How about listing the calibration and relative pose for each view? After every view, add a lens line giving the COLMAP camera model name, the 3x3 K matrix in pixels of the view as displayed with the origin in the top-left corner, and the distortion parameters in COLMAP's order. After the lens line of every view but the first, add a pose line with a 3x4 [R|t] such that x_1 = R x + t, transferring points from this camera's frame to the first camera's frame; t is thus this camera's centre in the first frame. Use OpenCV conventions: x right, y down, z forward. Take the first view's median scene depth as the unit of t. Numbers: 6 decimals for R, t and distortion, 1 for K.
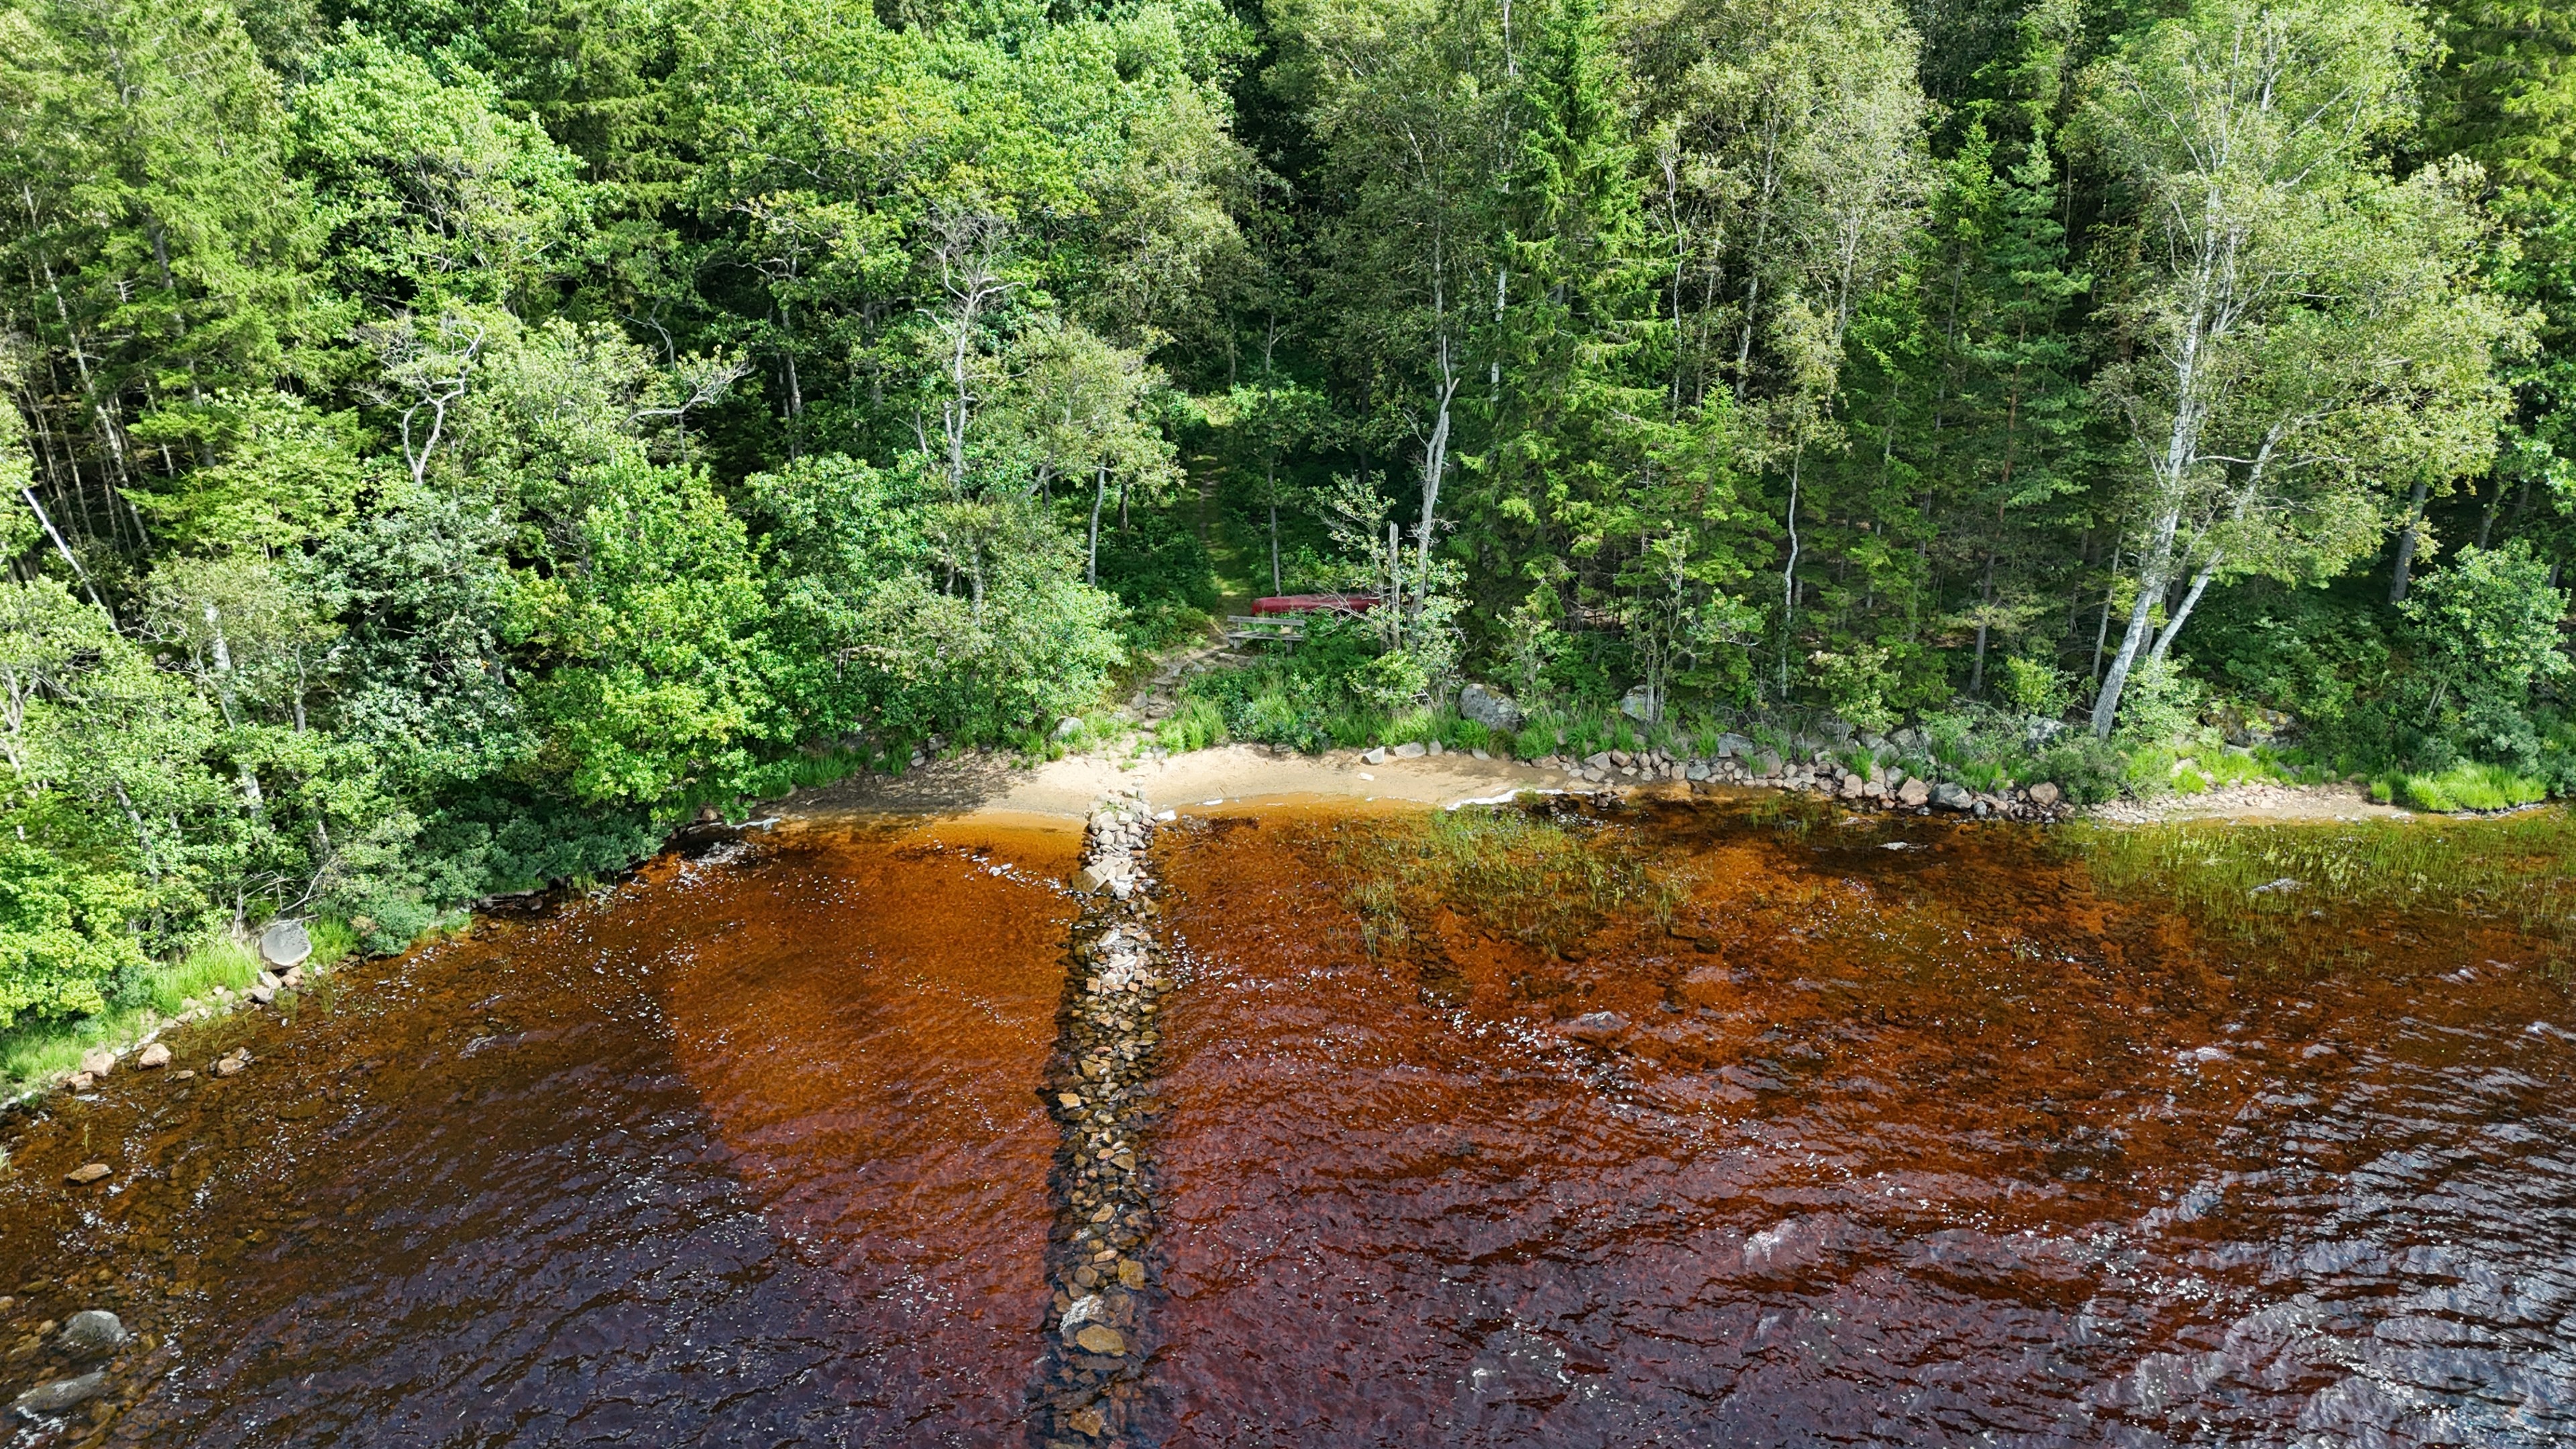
lens RADIAL K [[1861.9, 0, 1288.0], [0, 1861.9, 724.5], [0, 0, 1]] dist [0.015060, 0.000721]
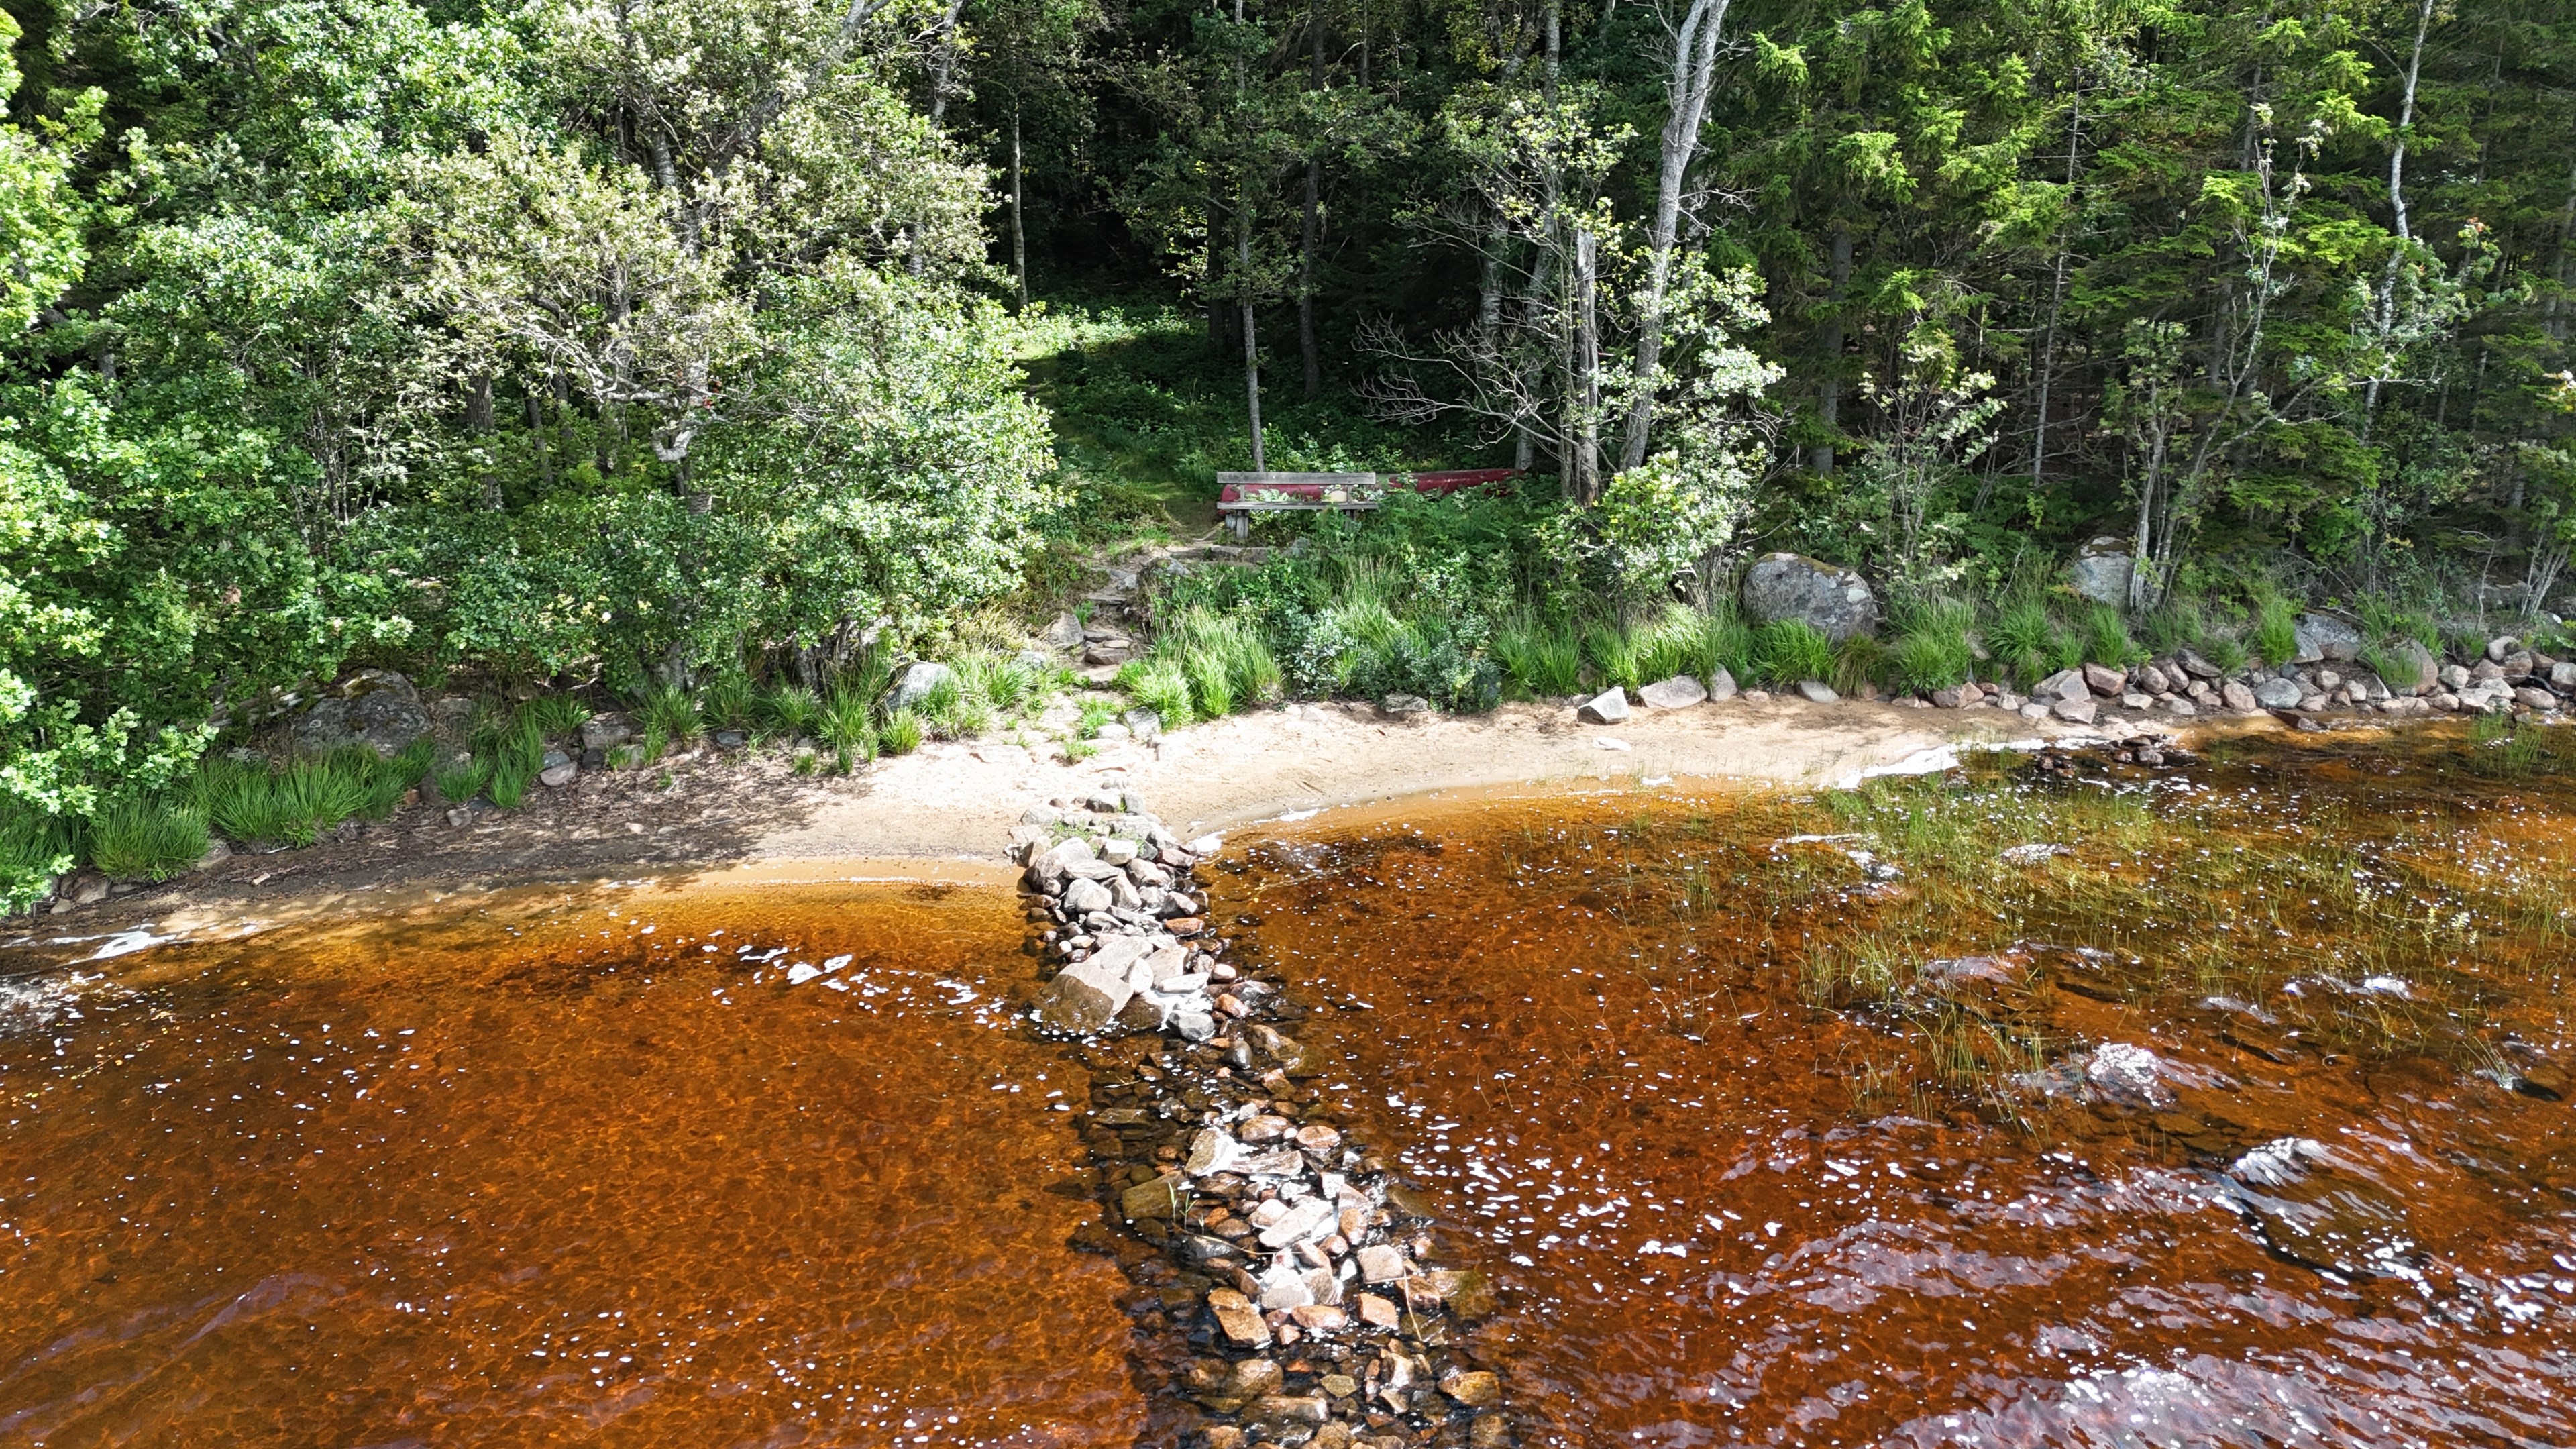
lens RADIAL K [[1861.9, 0, 1288.0], [0, 1861.9, 724.5], [0, 0, 1]] dist [0.015060, 0.000721]
pose [[0.980647, -0.053672, 0.188285, -0.117963], [0.074360, 0.991732, -0.104589, 0.063778], [-0.181115, 0.116565, 0.976530, 0.567394]]
